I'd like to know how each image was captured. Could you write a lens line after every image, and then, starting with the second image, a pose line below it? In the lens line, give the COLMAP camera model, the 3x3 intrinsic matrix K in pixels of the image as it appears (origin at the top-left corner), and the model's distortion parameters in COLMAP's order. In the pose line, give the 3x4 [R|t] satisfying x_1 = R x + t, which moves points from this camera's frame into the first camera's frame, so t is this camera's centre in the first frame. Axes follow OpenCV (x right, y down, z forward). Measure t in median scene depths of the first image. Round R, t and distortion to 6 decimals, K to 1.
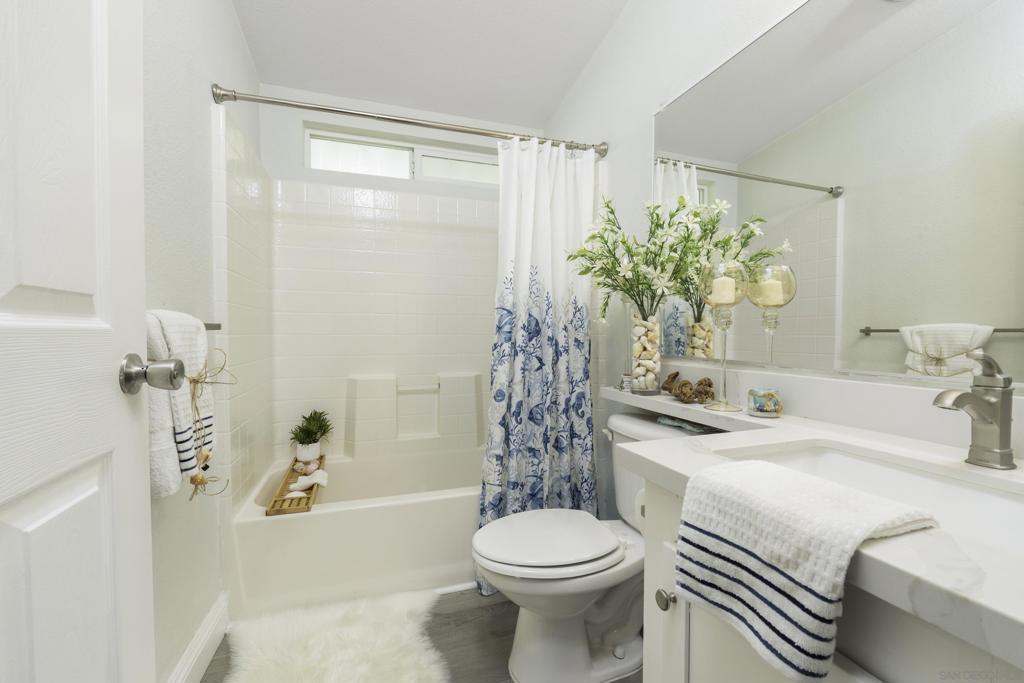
lens RADIAL K [[430.5, 0, 514.1], [0, 430.5, 337.2], [0, 0, 1]] dist [-0.009139, 0.000783]
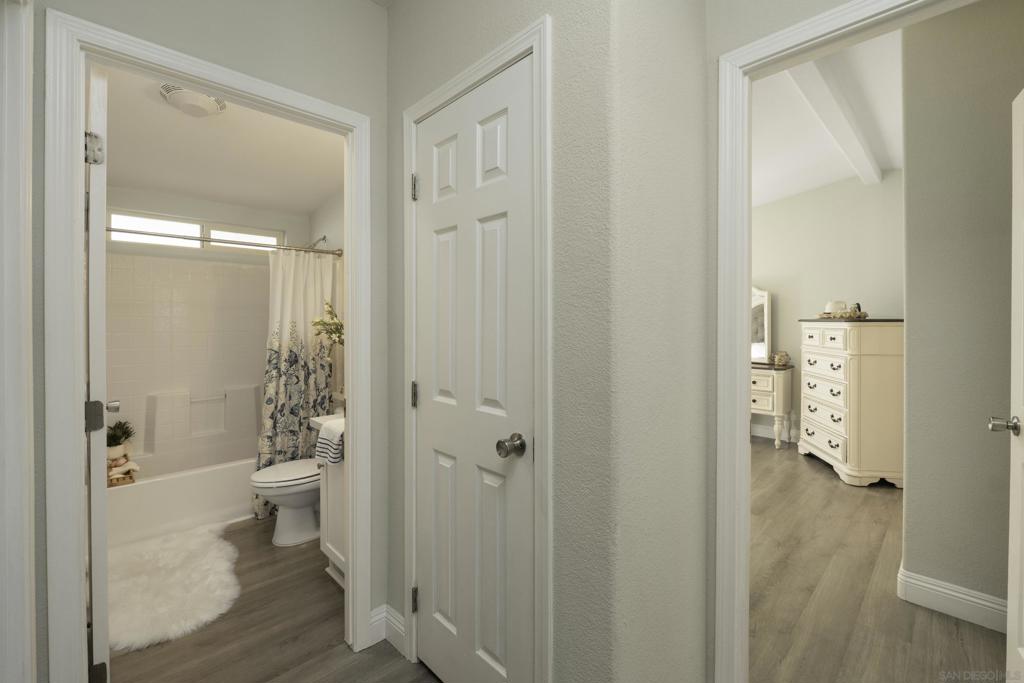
lens RADIAL K [[430.5, 0, 511.9], [0, 430.5, 322.0], [0, 0, 1]] dist [-0.009139, 0.000783]
pose [[0.905420, -0.000792, 0.424516, 0.110012], [0.006002, 0.999922, -0.010937, -0.148253], [-0.424474, 0.012451, 0.905354, -0.922284]]
